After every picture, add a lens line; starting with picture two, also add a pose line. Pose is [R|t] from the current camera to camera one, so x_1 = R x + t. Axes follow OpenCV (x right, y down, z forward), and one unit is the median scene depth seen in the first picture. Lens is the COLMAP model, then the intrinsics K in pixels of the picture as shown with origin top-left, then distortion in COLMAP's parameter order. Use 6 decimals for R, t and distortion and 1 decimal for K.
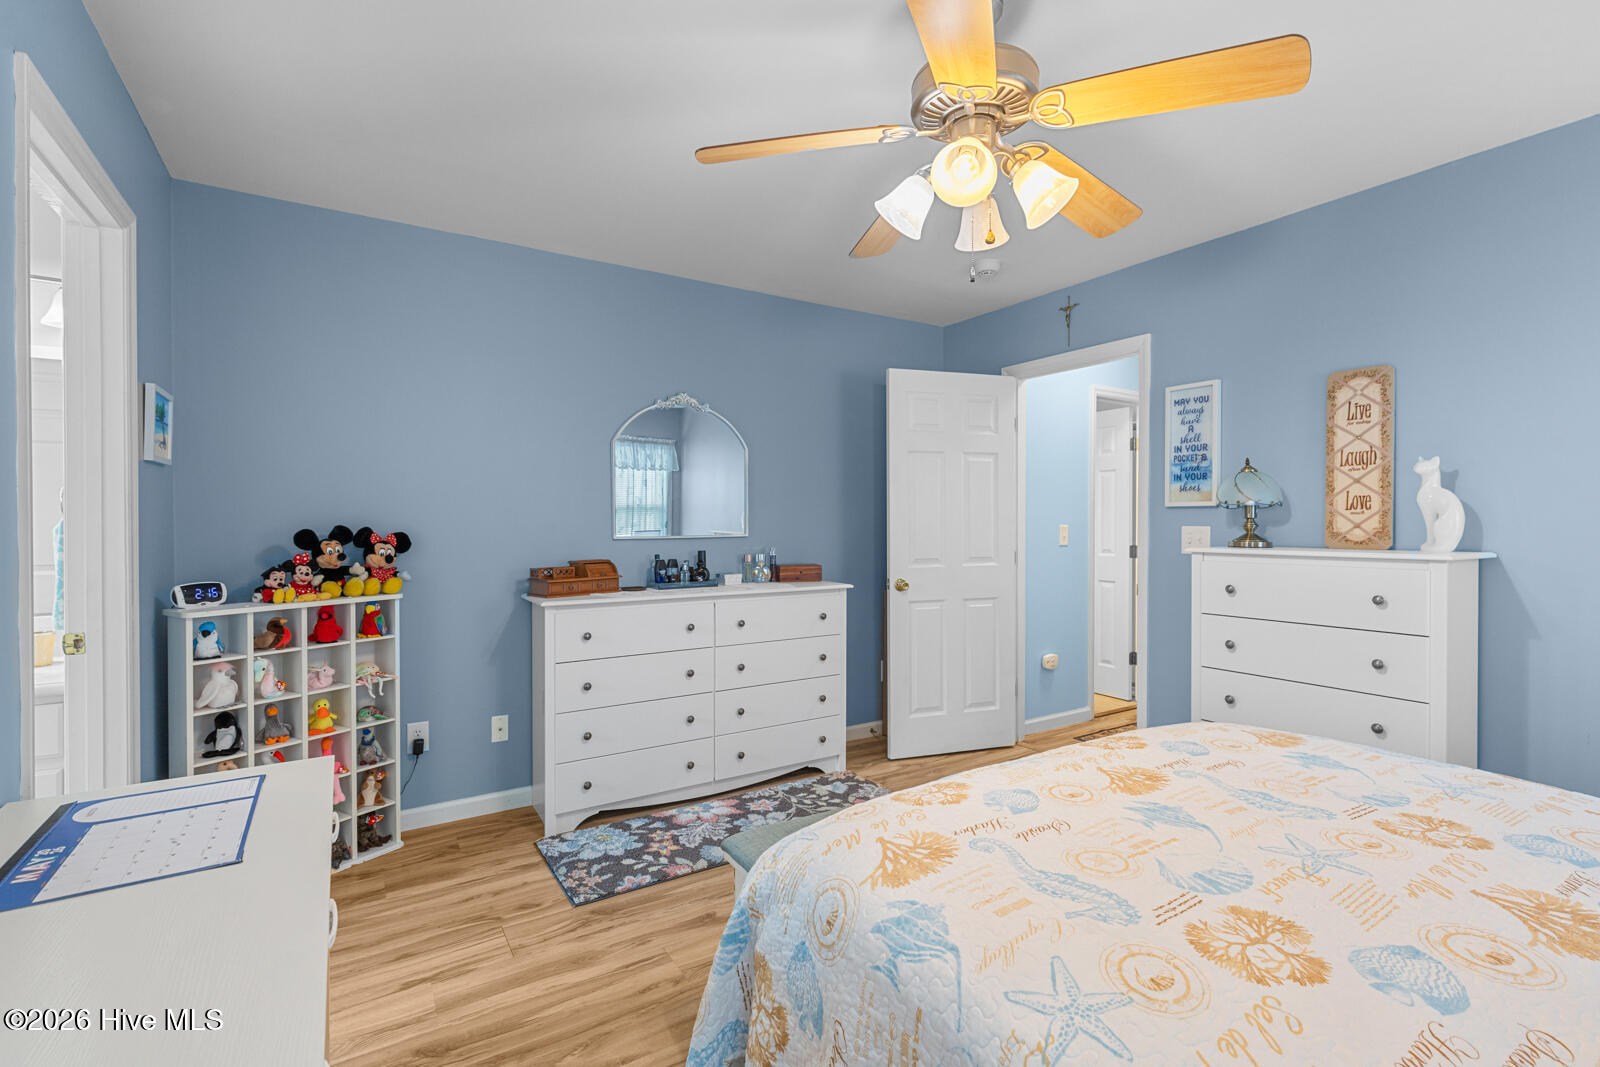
lens RADIAL K [[728.7, 0, 811.2], [0, 728.7, 528.8], [0, 0, 1]] dist [0.007032, -0.000654]
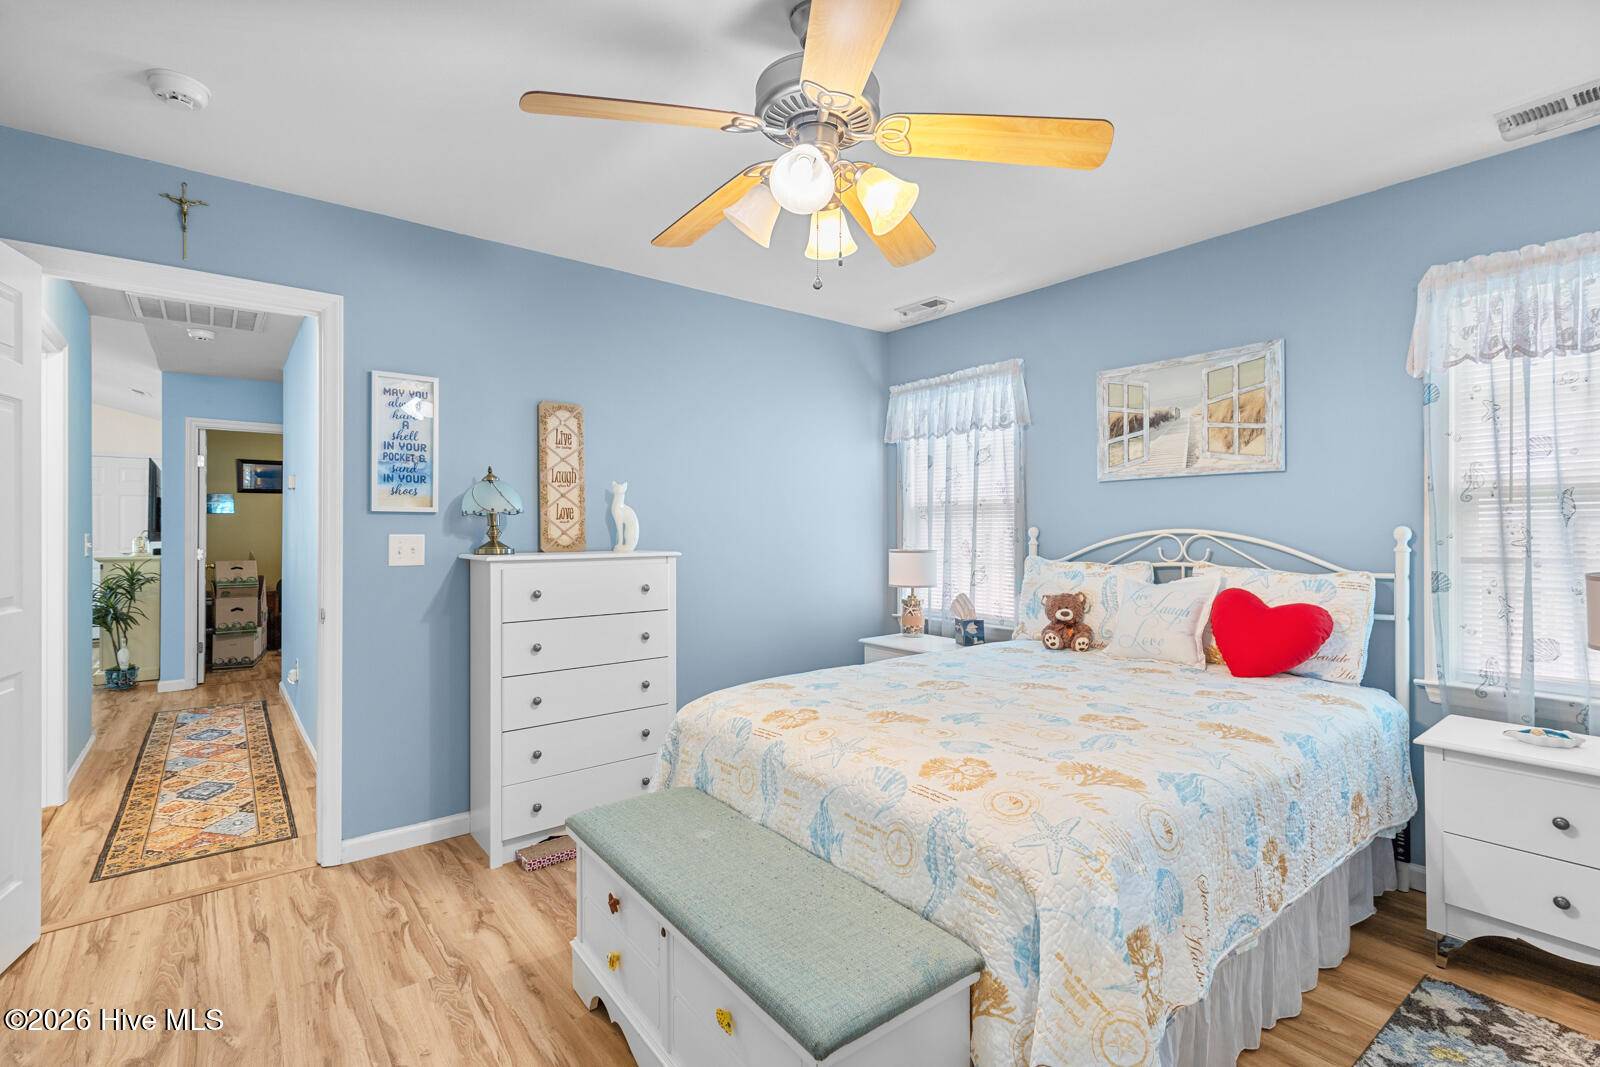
lens RADIAL K [[728.7, 0, 808.5], [0, 728.7, 529.0], [0, 0, 1]] dist [0.007032, -0.000654]
pose [[-0.105161, 0.000971, 0.994455, -0.496218], [0.010752, 0.999942, 0.000161, -0.005872], [-0.994397, 0.010709, -0.105165, 0.723244]]
